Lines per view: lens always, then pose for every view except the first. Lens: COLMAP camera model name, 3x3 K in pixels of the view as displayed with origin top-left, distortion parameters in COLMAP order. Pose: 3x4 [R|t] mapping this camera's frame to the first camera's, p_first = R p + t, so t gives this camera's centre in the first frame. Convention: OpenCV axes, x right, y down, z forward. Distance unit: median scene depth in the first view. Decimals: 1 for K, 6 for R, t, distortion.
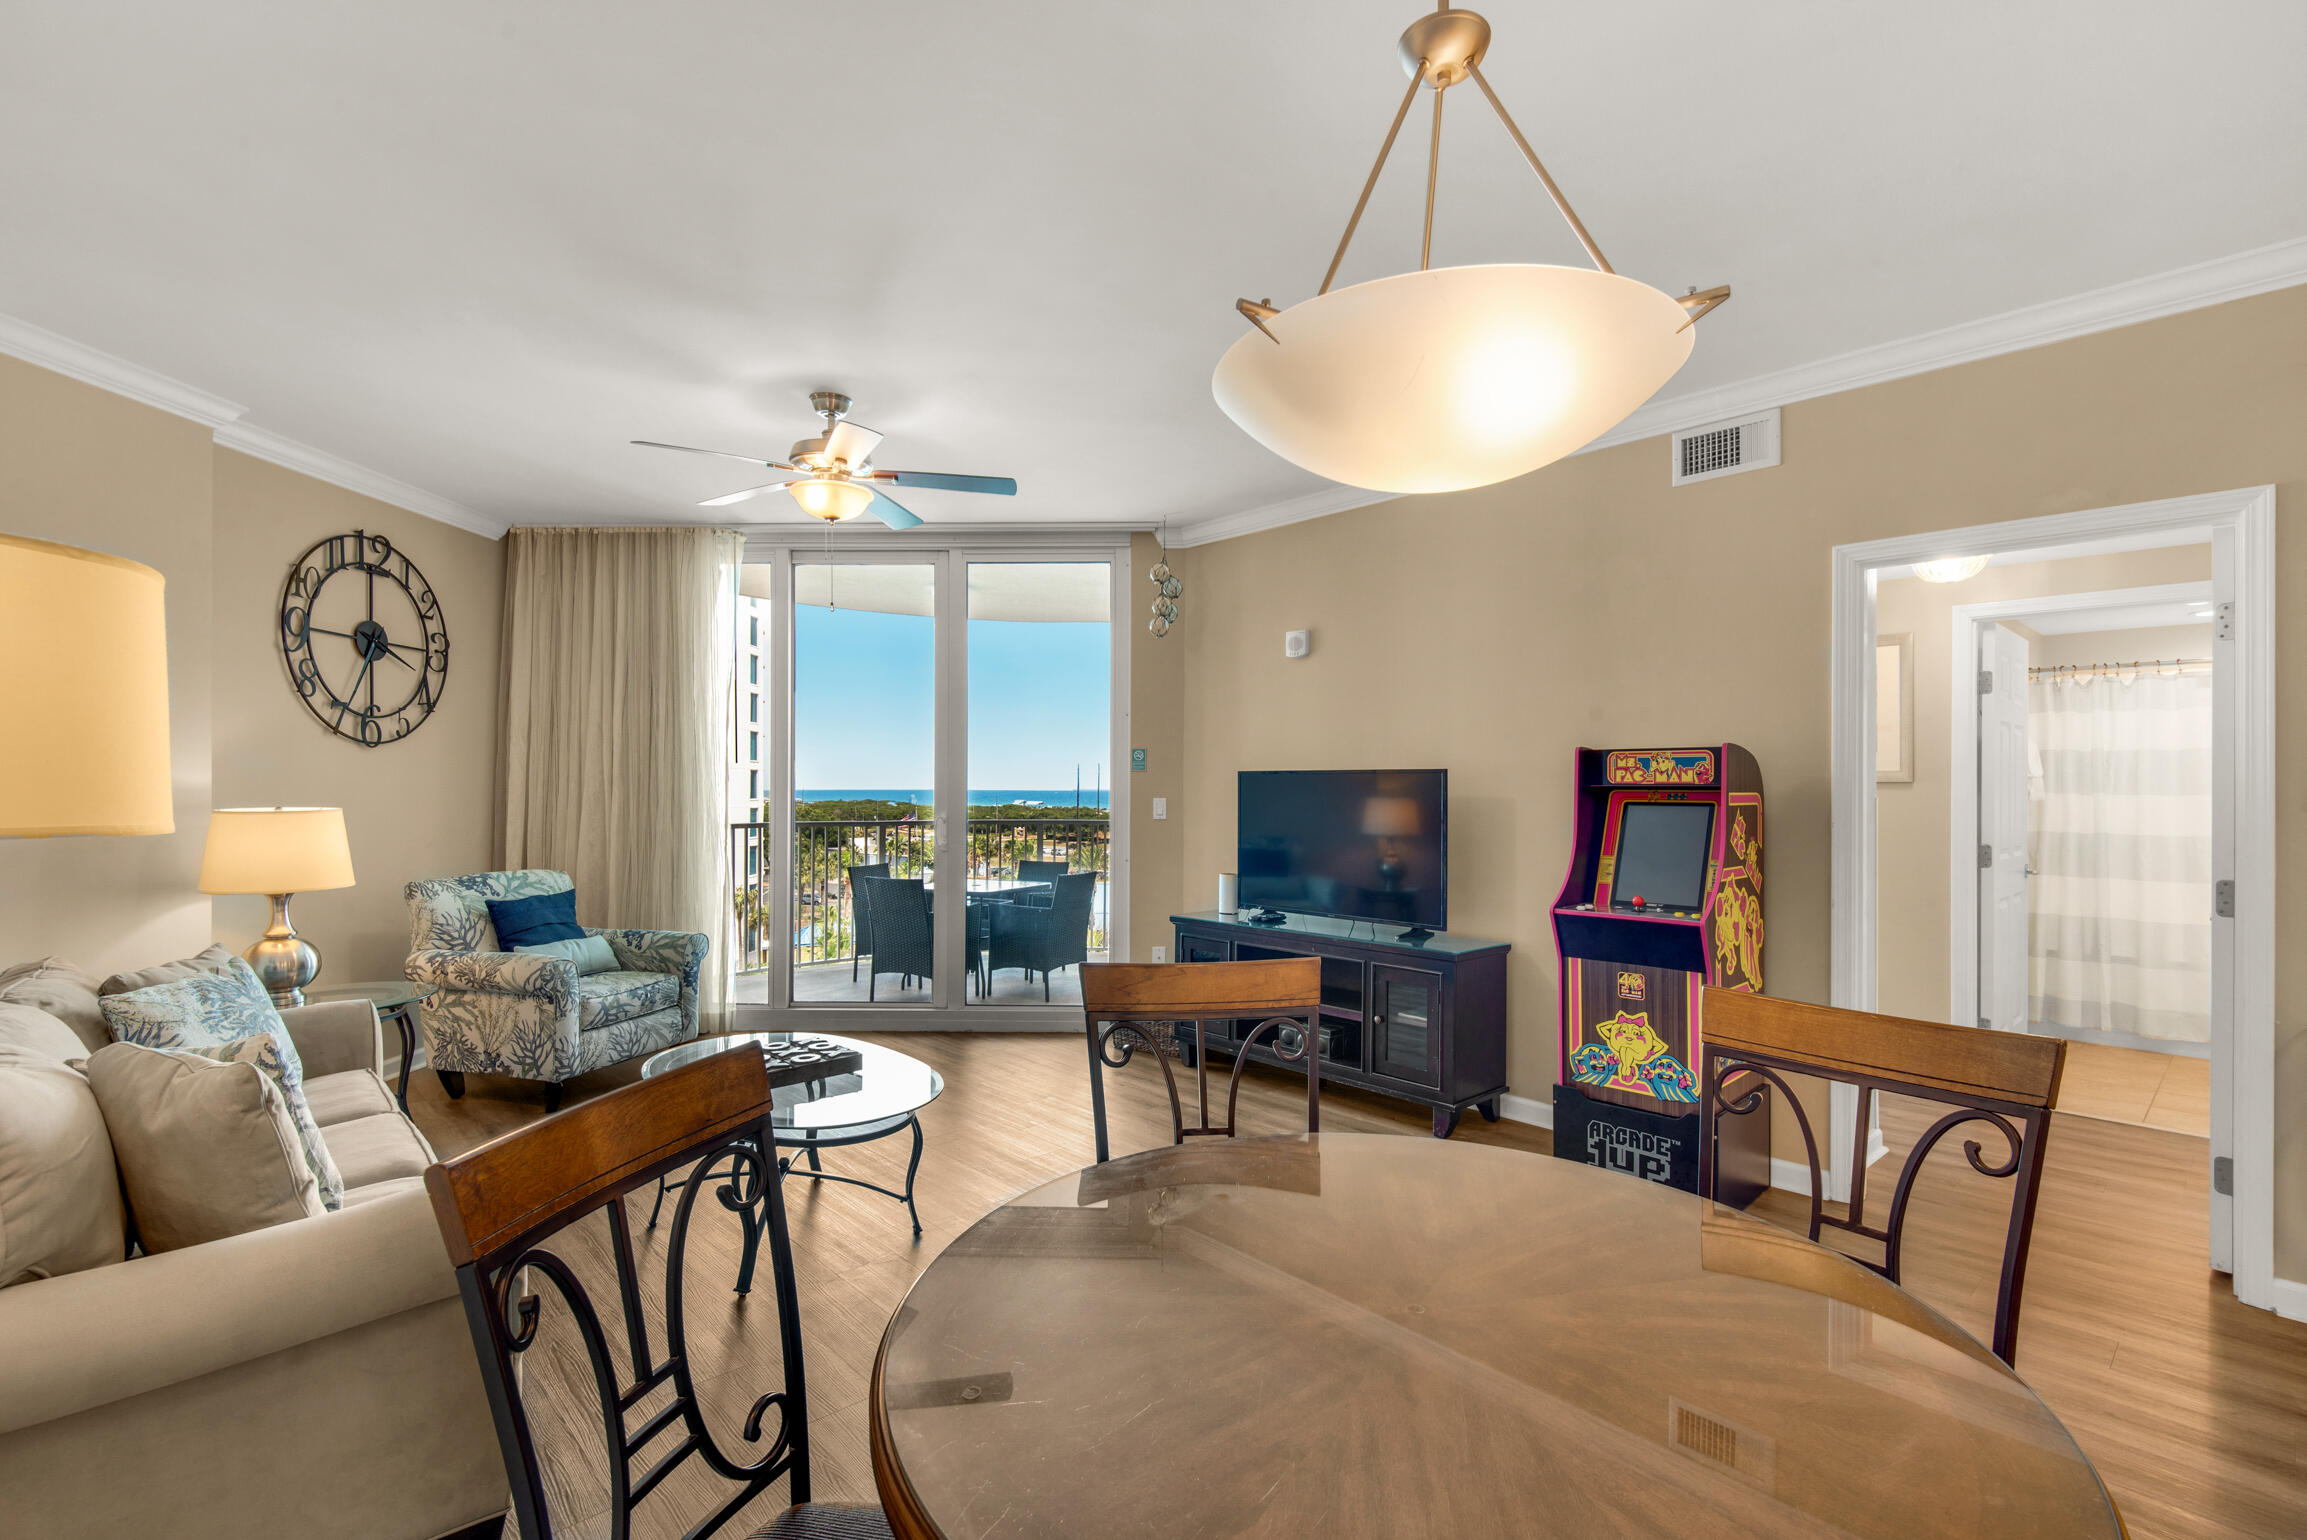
lens RADIAL K [[1051.8, 0, 1184.3], [0, 1051.8, 770.2], [0, 0, 1]] dist [0.016543, -0.008127]
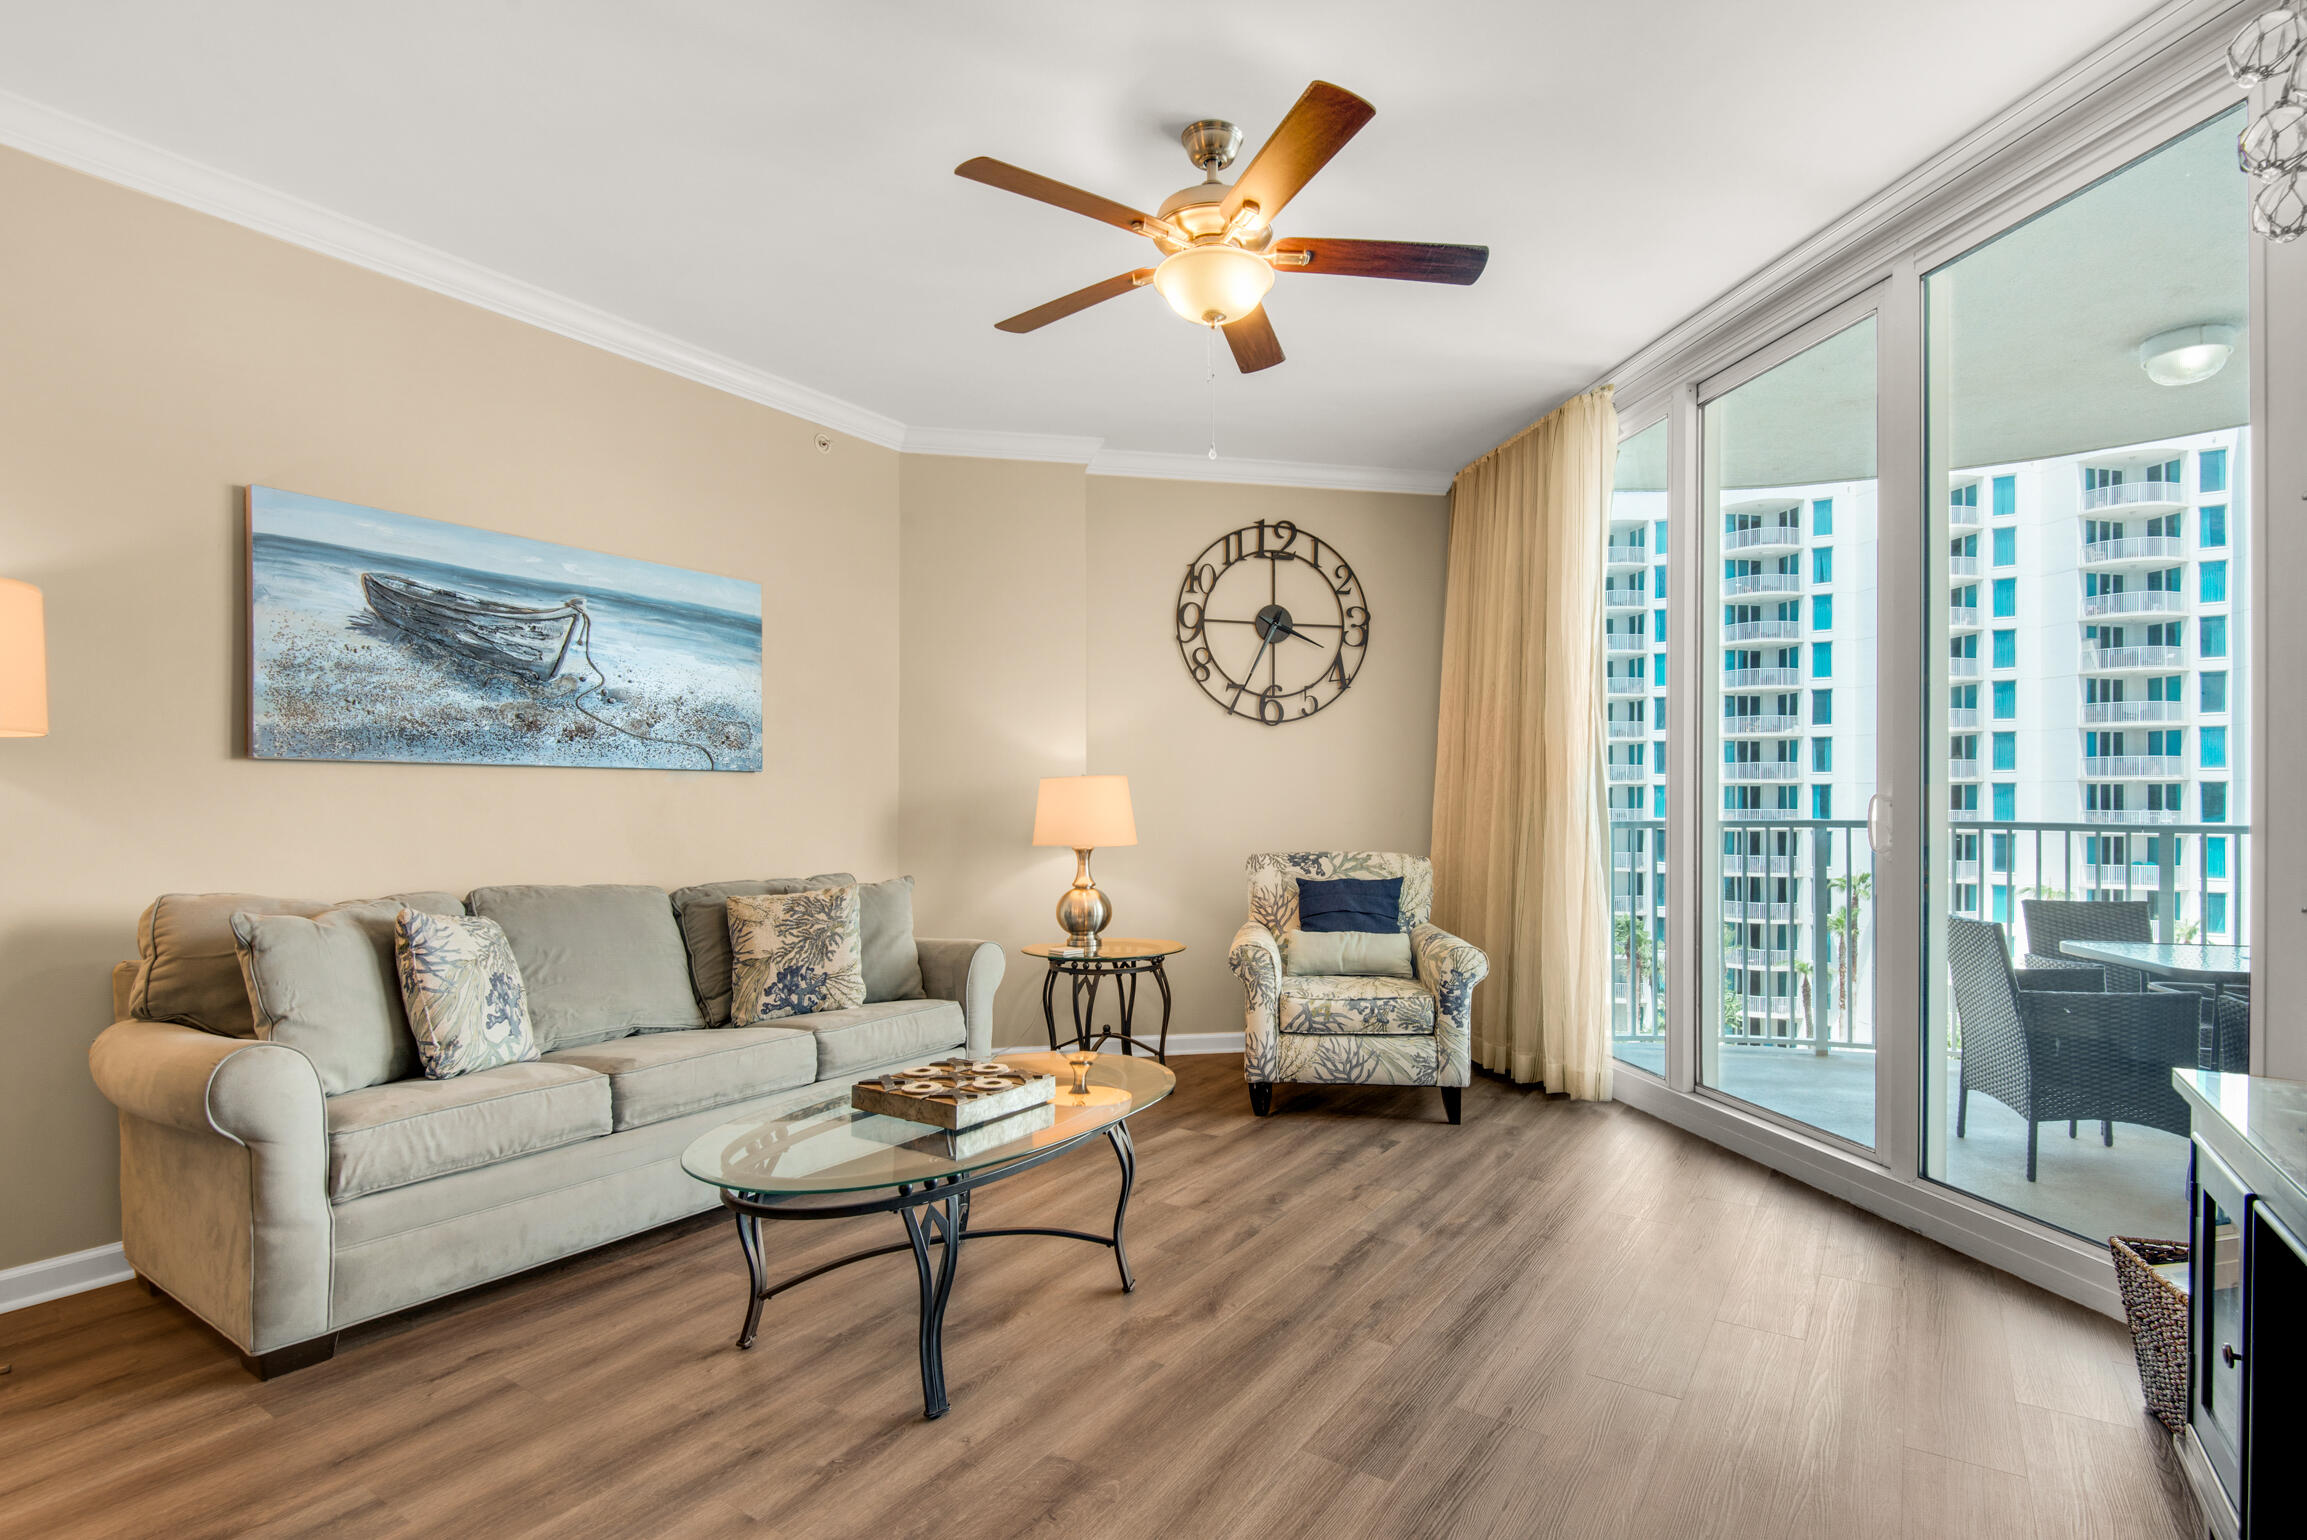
lens RADIAL K [[1101.9, 0, 1169.7], [0, 1101.9, 803.0], [0, 0, 1]] dist [0.022973, -0.005994]
pose [[0.202291, -0.001676, -0.979324, 0.287110], [0.012183, 0.999925, 0.000806, 0.054286], [0.979250, -0.012094, 0.202297, 0.701536]]
